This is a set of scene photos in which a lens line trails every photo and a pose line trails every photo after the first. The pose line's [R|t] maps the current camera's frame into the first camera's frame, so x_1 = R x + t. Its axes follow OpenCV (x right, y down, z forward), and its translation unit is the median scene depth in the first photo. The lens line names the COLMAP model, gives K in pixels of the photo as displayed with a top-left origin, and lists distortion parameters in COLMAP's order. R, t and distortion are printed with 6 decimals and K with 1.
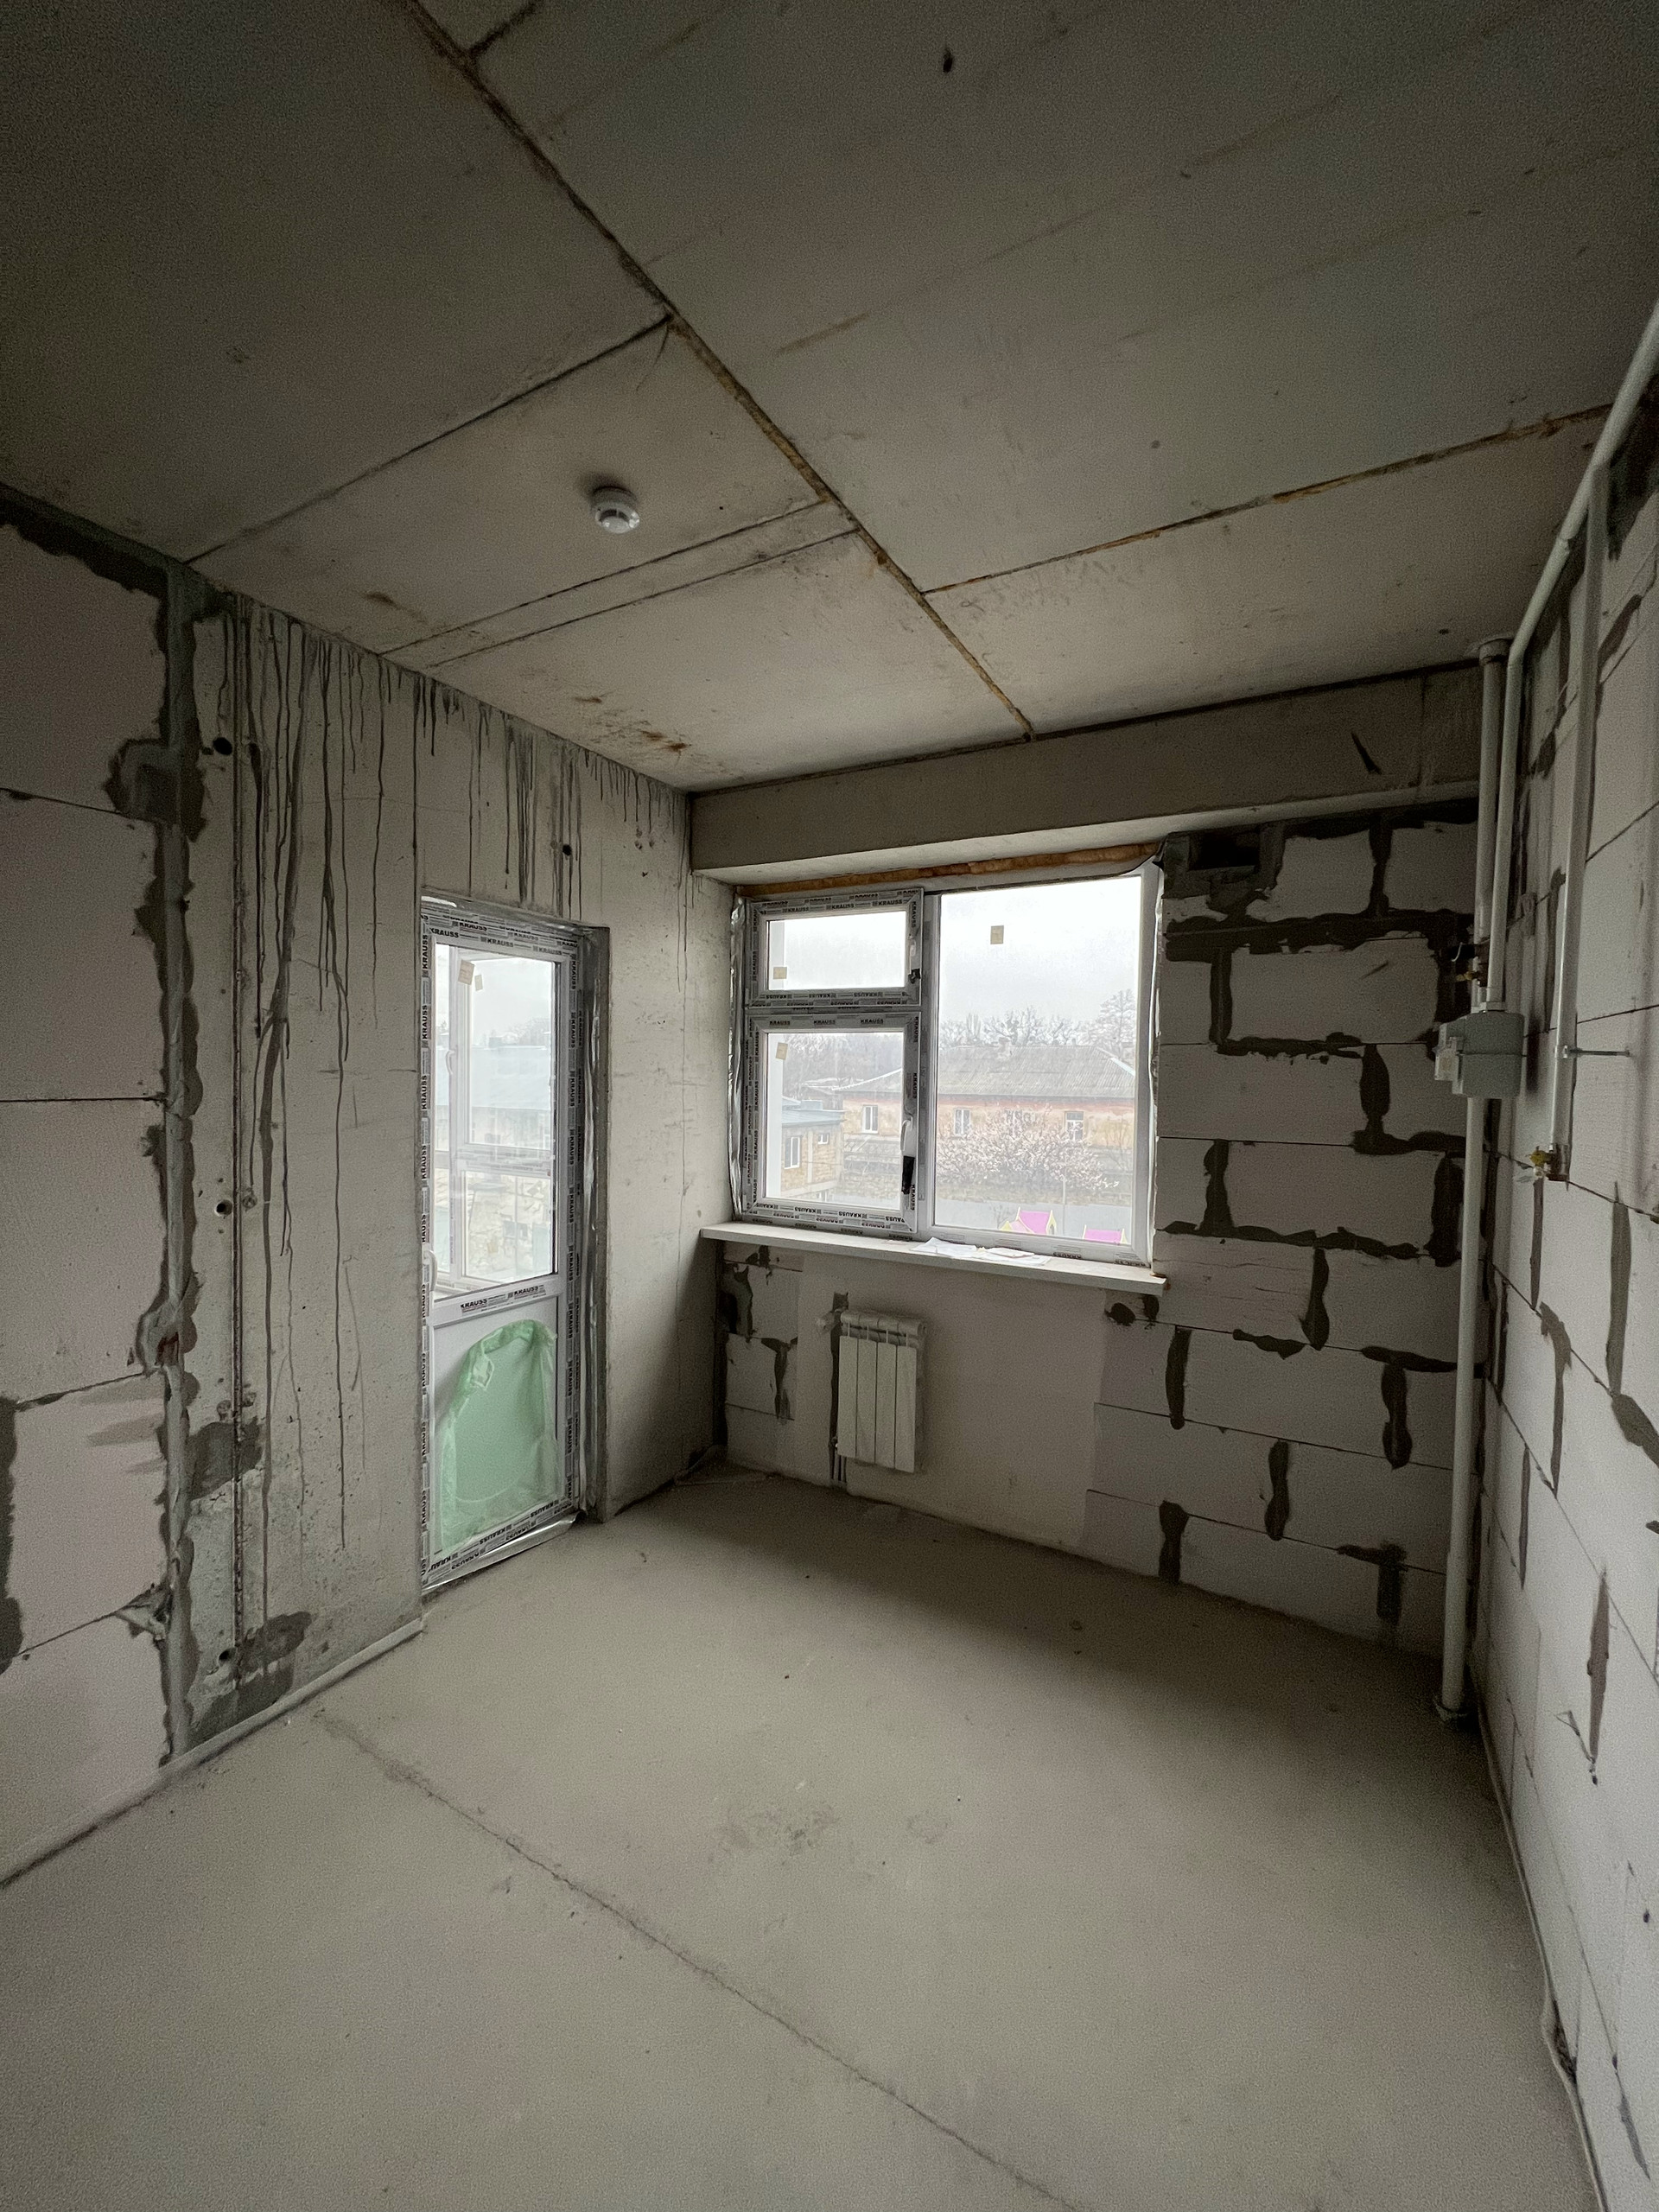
lens RADIAL K [[888.4, 0, 832.1], [0, 888.4, 1100.6], [0, 0, 1]] dist [0.000350, -0.000410]
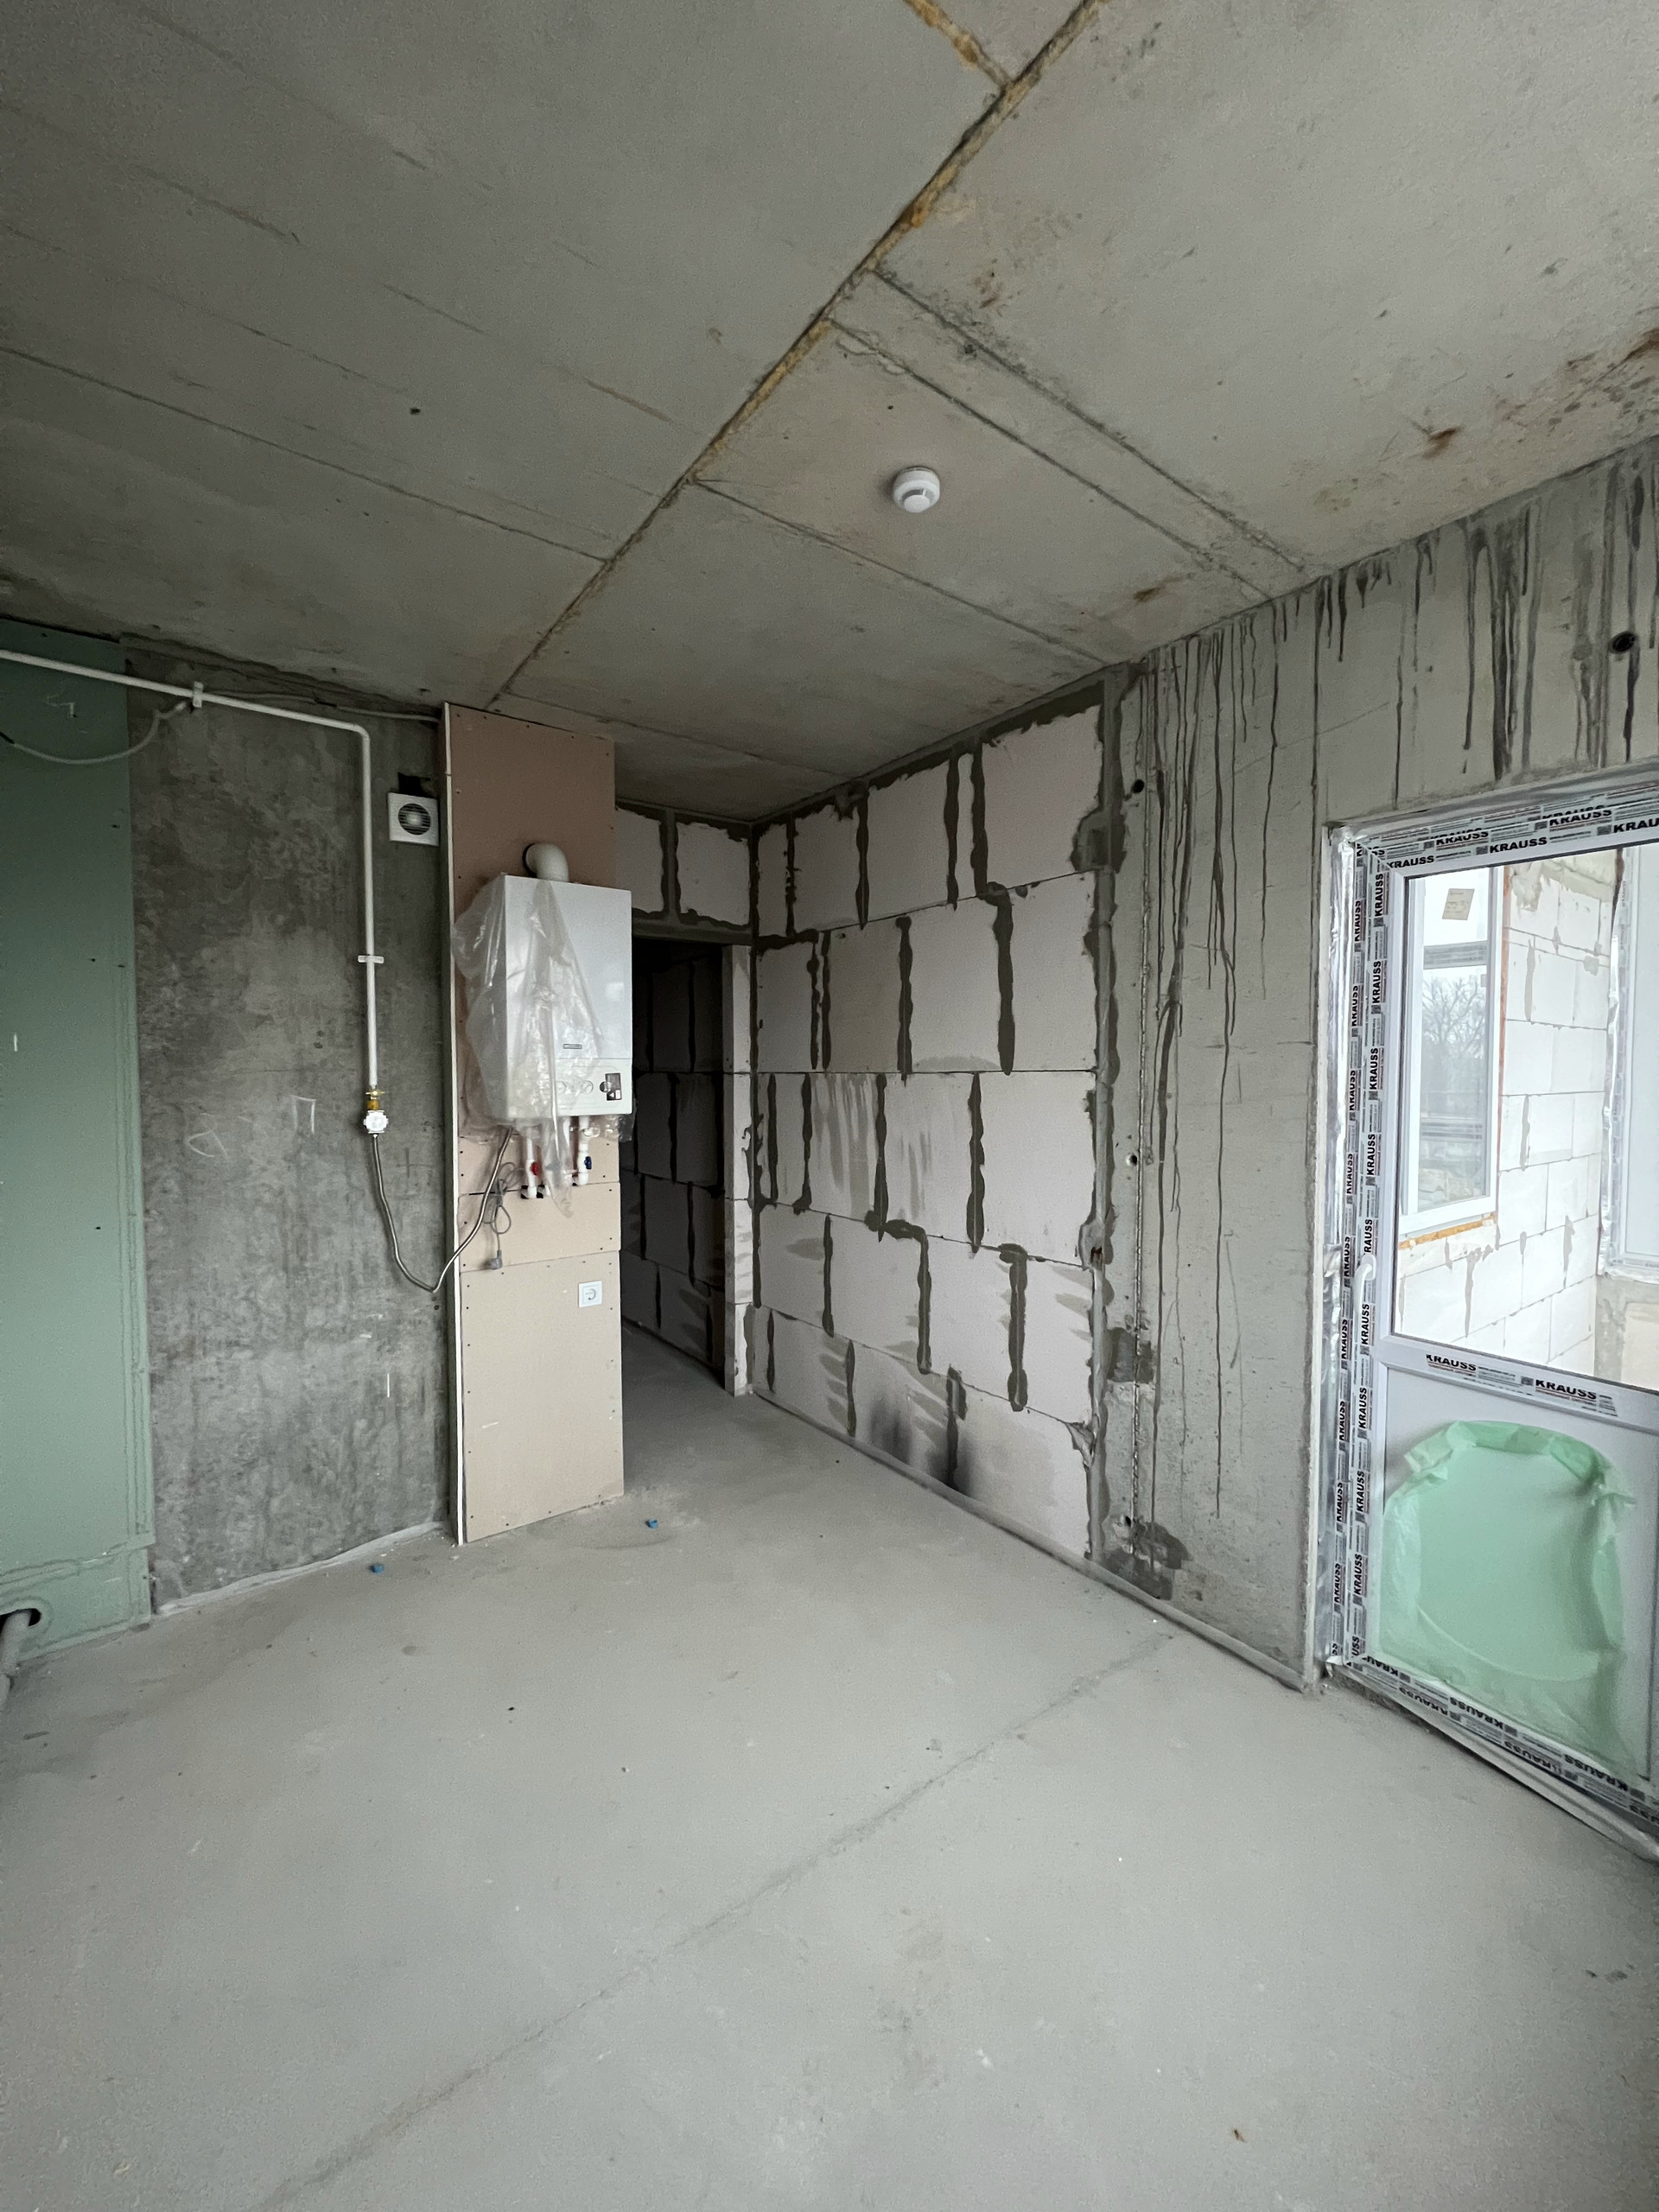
lens RADIAL K [[885.7, 0, 832.0], [0, 885.7, 1100.9], [0, 0, 1]] dist [-0.002936, 0.000693]
pose [[-0.405829, 0.015646, -0.913815, 0.436520], [-0.031799, 0.999006, 0.031227, 0.009624], [0.913396, 0.041731, -0.404928, 0.792792]]
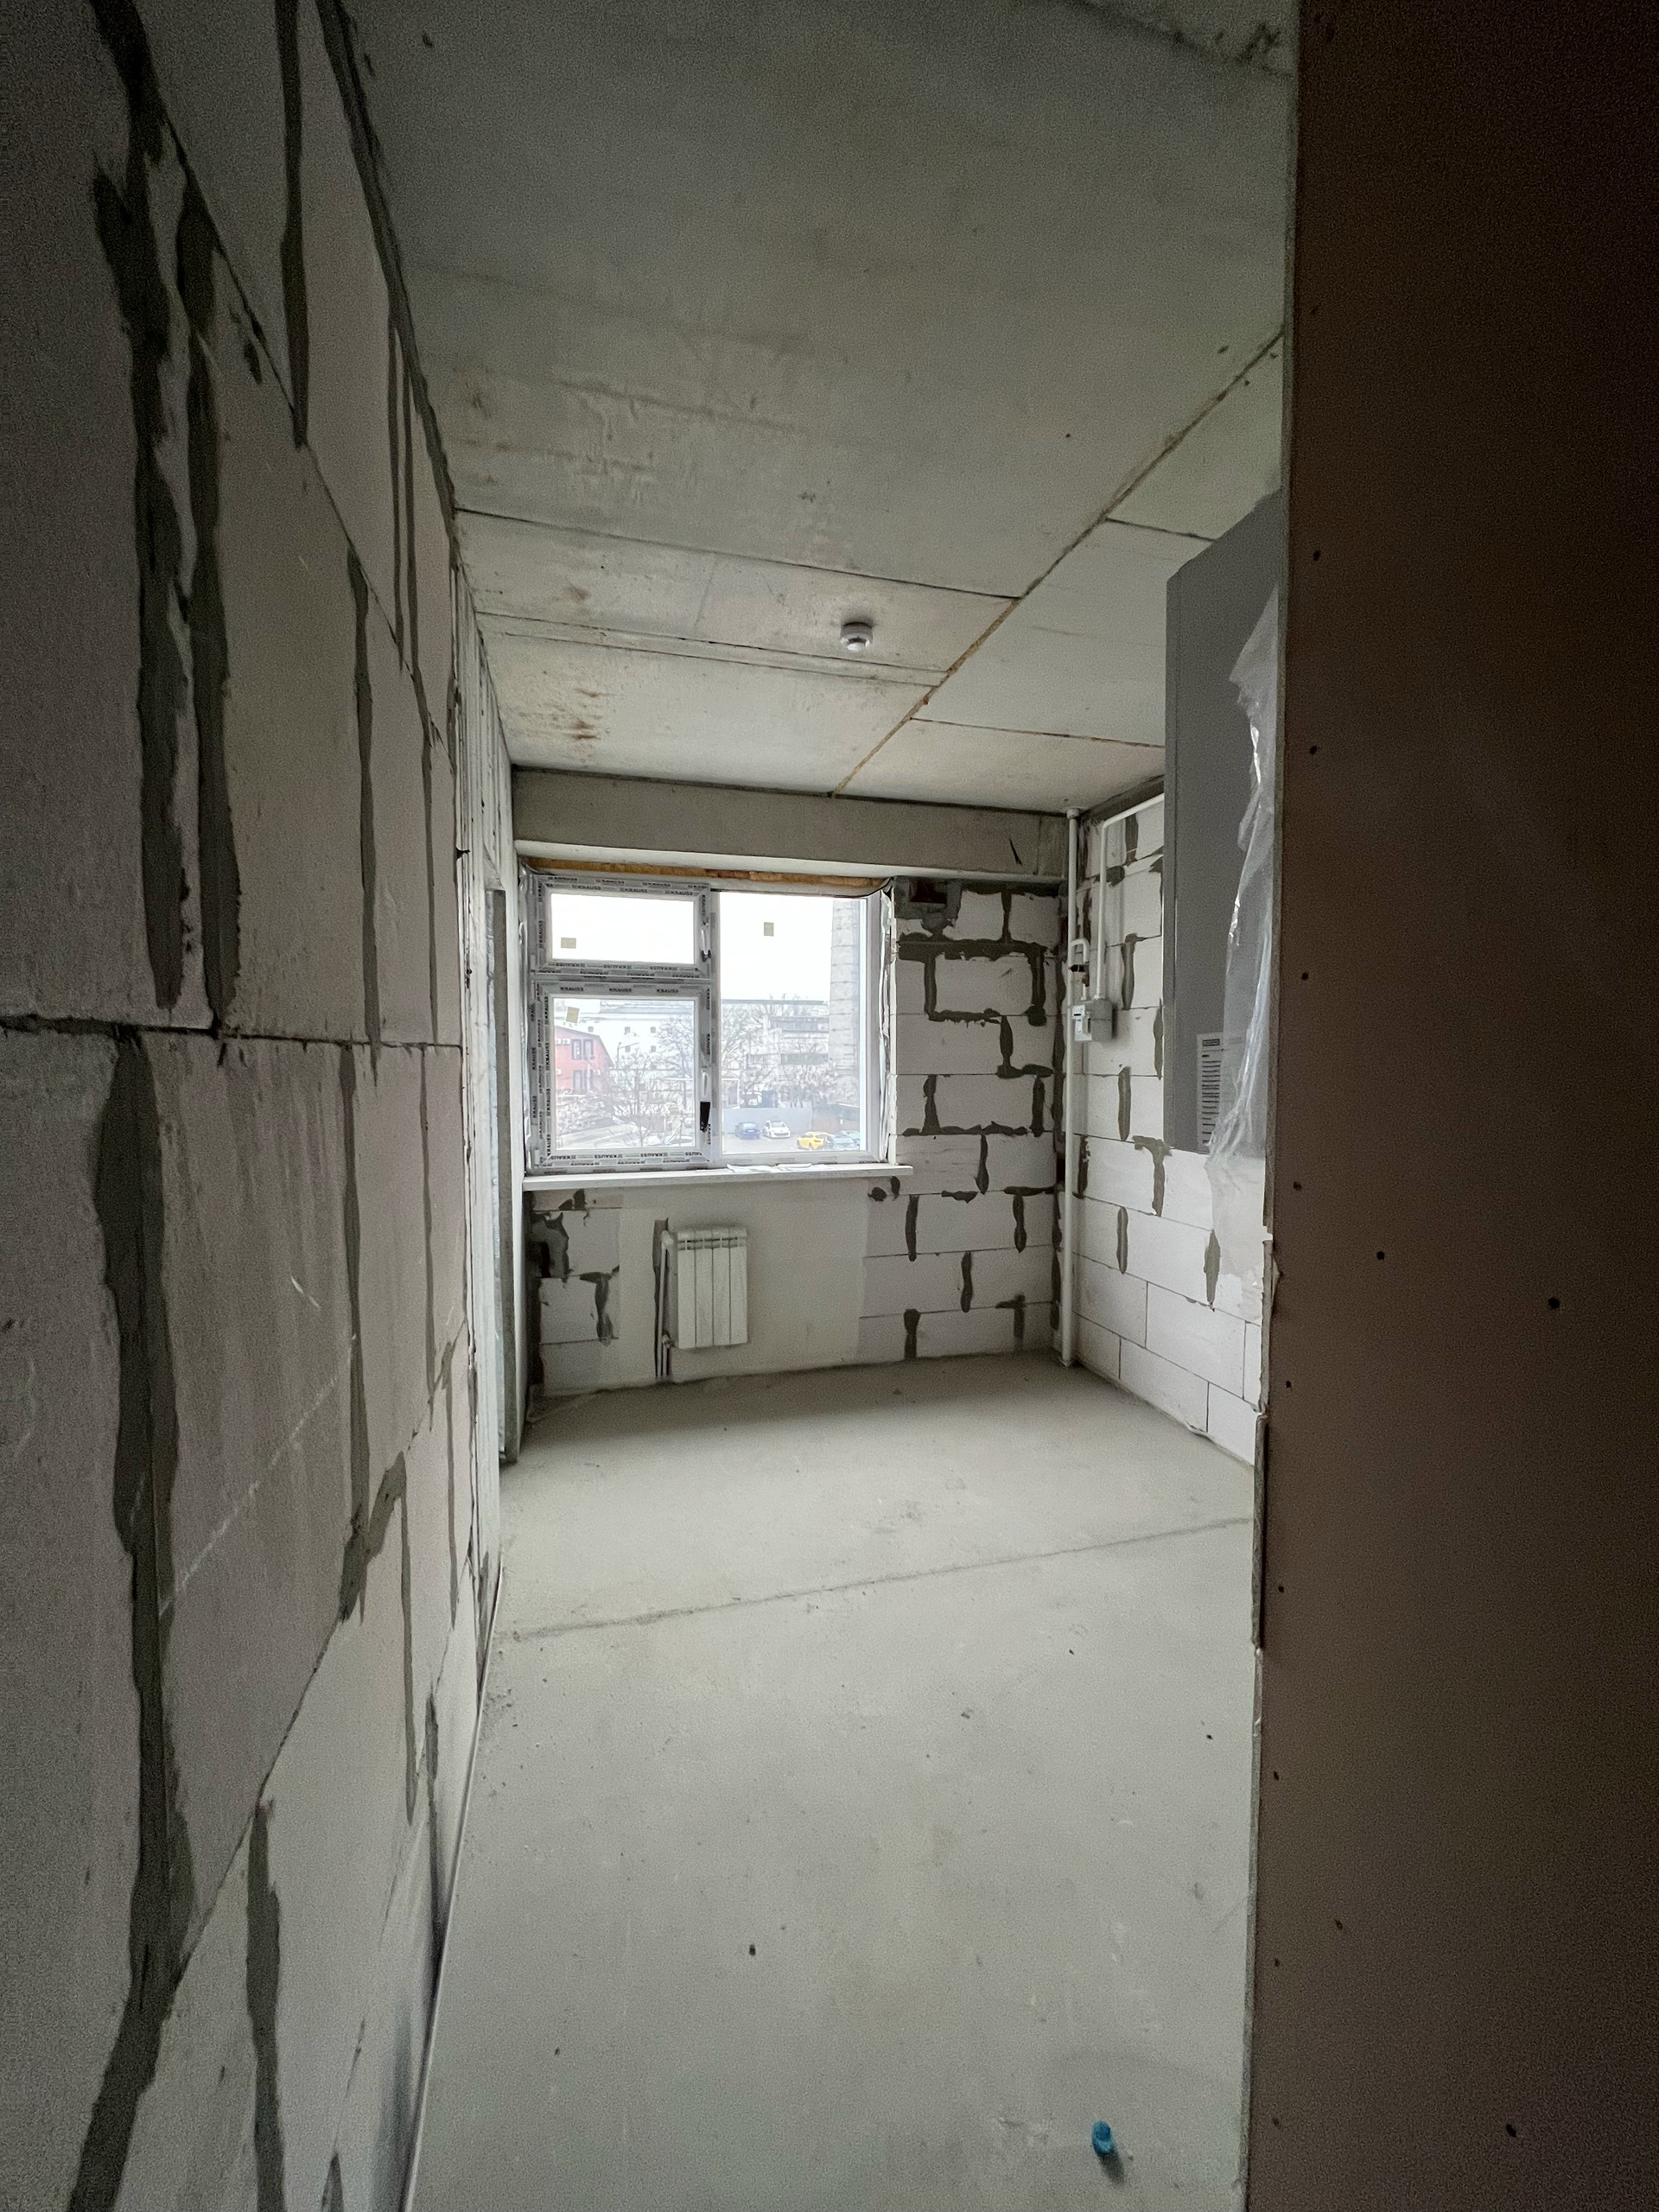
lens RADIAL K [[888.4, 0, 828.4], [0, 888.4, 1098.2], [0, 0, 1]] dist [0.000350, -0.000410]
pose [[0.709799, -0.048019, 0.702765, -0.781263], [0.031946, 0.998842, 0.035984, 0.022414], [-0.703679, -0.003091, 0.710511, -0.003265]]
